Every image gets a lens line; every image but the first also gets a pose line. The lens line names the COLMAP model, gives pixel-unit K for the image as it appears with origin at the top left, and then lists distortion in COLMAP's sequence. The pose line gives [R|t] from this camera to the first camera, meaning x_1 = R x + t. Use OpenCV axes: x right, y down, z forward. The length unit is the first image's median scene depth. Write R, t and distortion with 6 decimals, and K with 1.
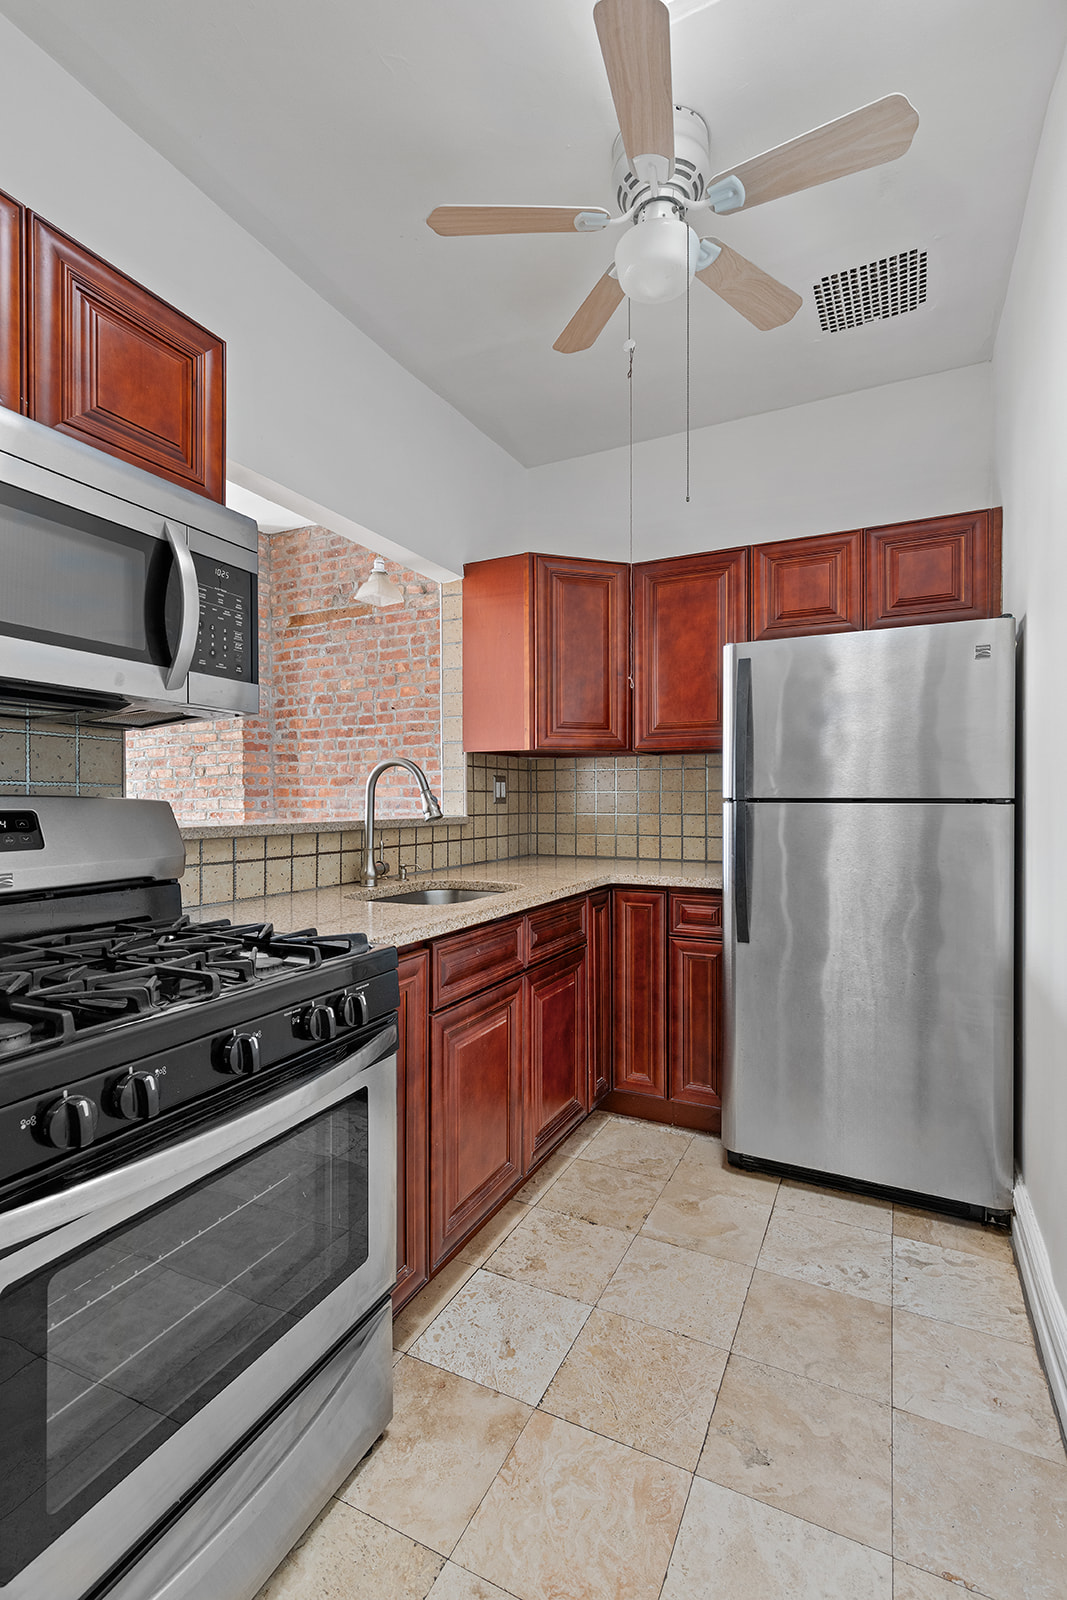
lens RADIAL K [[727.3, 0, 534.8], [0, 727.3, 803.7], [0, 0, 1]] dist [0.002123, 0.000066]
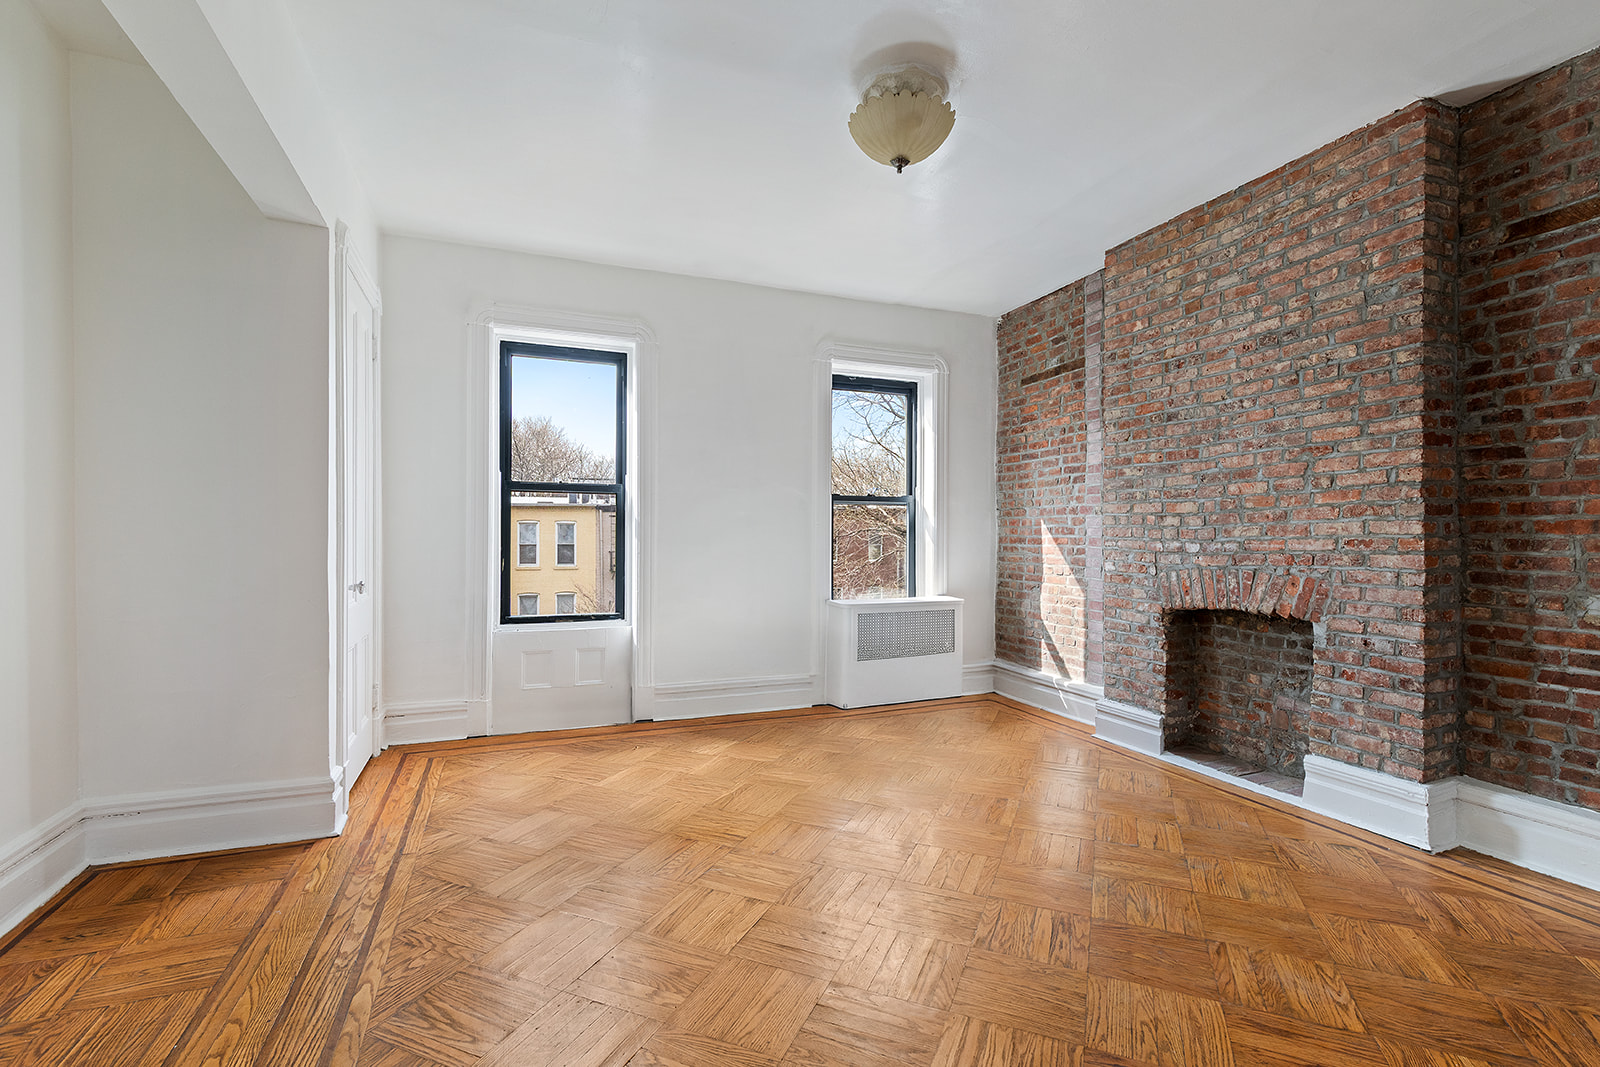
lens RADIAL K [[727.3, 0, 800.5], [0, 727.3, 533.7], [0, 0, 1]] dist [0.002123, 0.000066]
pose [[0.739747, -0.000617, -0.672885, -0.365720], [-0.003478, 0.999983, -0.004741, 0.011421], [0.672876, 0.005848, 0.739732, 0.133686]]
